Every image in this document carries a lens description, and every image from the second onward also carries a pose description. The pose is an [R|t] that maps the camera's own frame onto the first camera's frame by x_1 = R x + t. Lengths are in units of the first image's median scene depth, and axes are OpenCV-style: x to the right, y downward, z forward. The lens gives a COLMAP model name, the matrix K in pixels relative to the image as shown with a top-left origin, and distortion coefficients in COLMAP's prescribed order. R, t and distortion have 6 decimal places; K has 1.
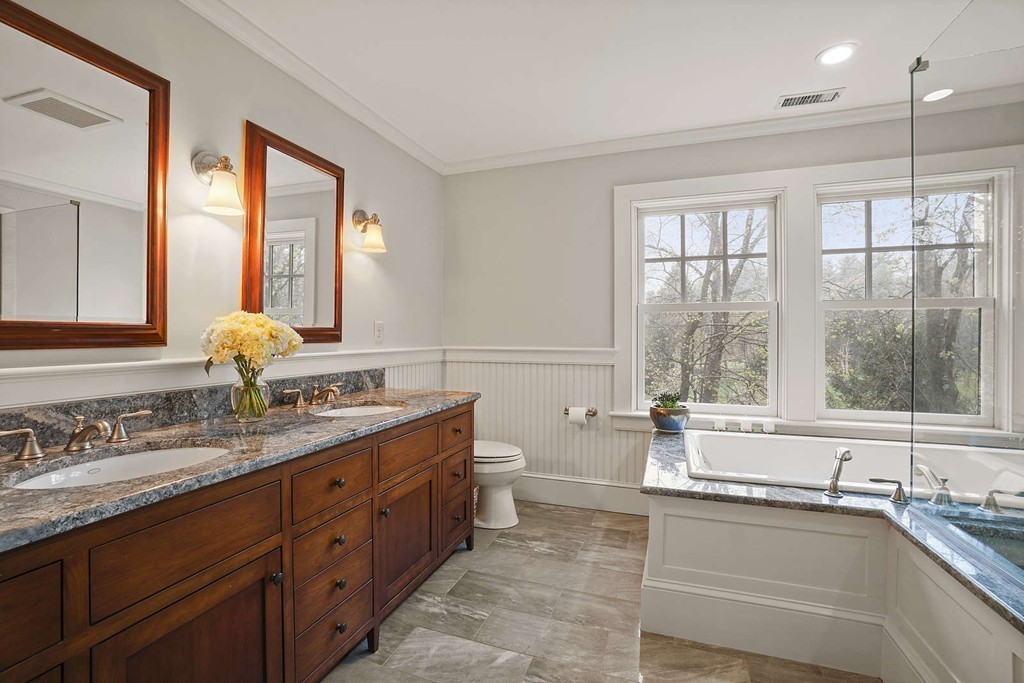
lens RADIAL K [[457.5, 0, 515.8], [0, 457.5, 332.9], [0, 0, 1]] dist [-0.053826, 0.017281]
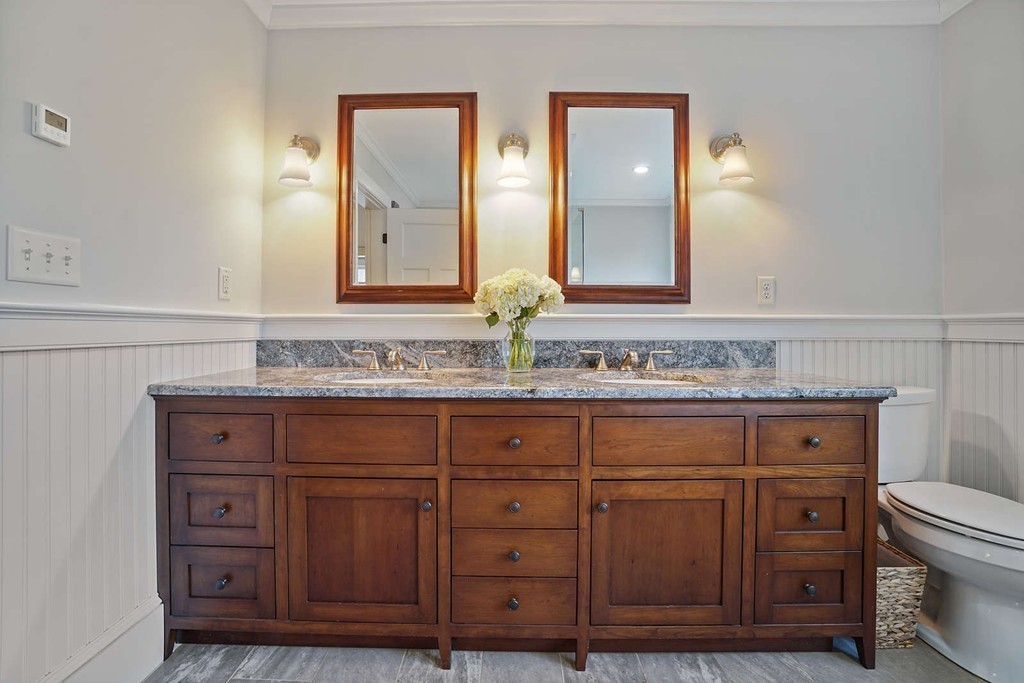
lens RADIAL K [[457.5, 0, 515.8], [0, 457.5, 332.9], [0, 0, 1]] dist [-0.053826, 0.017281]
pose [[0.312163, -0.000671, -0.950028, 0.384203], [0.006016, 0.999981, 0.001270, 0.091849], [0.950010, -0.006112, 0.312161, 0.587835]]
